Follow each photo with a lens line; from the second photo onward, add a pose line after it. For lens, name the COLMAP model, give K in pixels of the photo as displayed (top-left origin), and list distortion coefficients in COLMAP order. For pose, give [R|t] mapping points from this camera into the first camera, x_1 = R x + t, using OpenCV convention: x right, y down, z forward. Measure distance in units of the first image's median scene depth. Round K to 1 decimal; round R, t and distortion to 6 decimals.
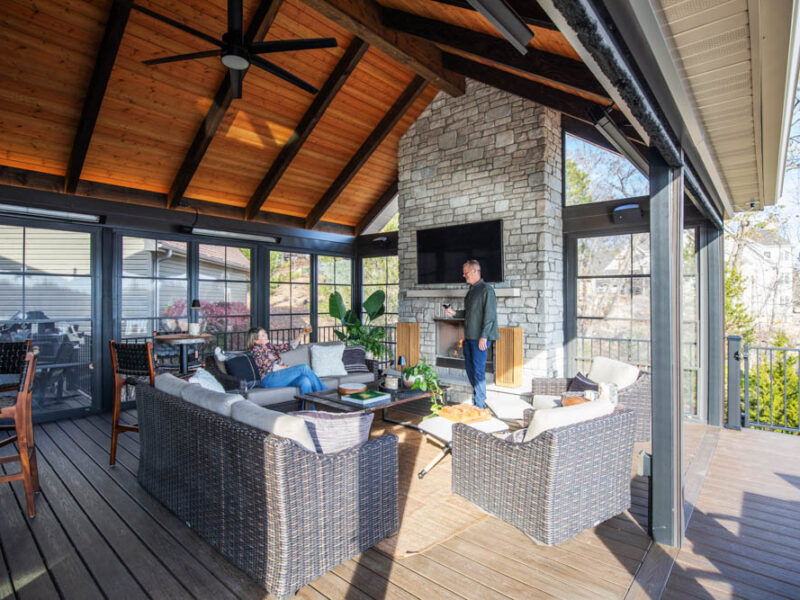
lens RADIAL K [[422.7, 0, 353.5], [0, 422.7, 289.8], [0, 0, 1]] dist [-0.036157, 0.006285]
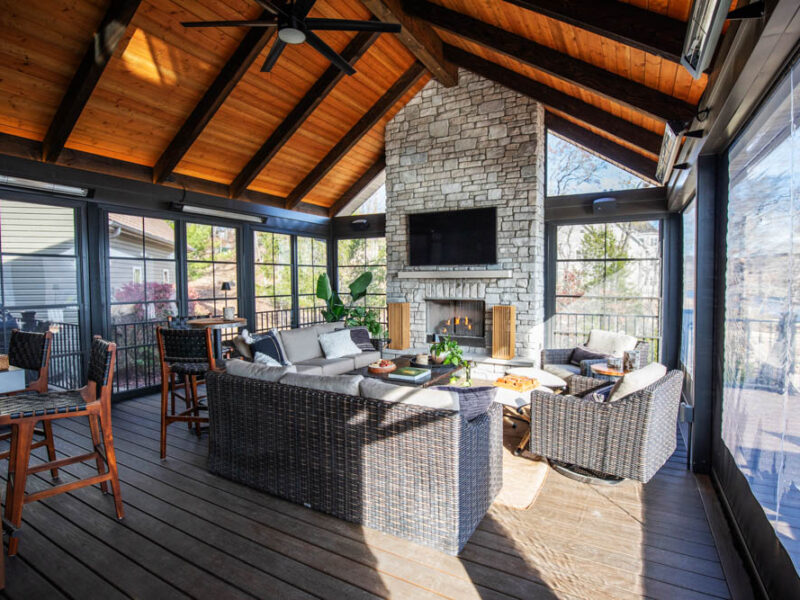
lens RADIAL K [[422.7, 0, 356.0], [0, 422.7, 289.8], [0, 0, 1]] dist [-0.036157, 0.006285]
pose [[0.978739, -0.009287, 0.204898, -0.217270], [-0.000023, 0.998969, 0.045387, -0.002218], [-0.205109, -0.044427, 0.977730, 0.001085]]
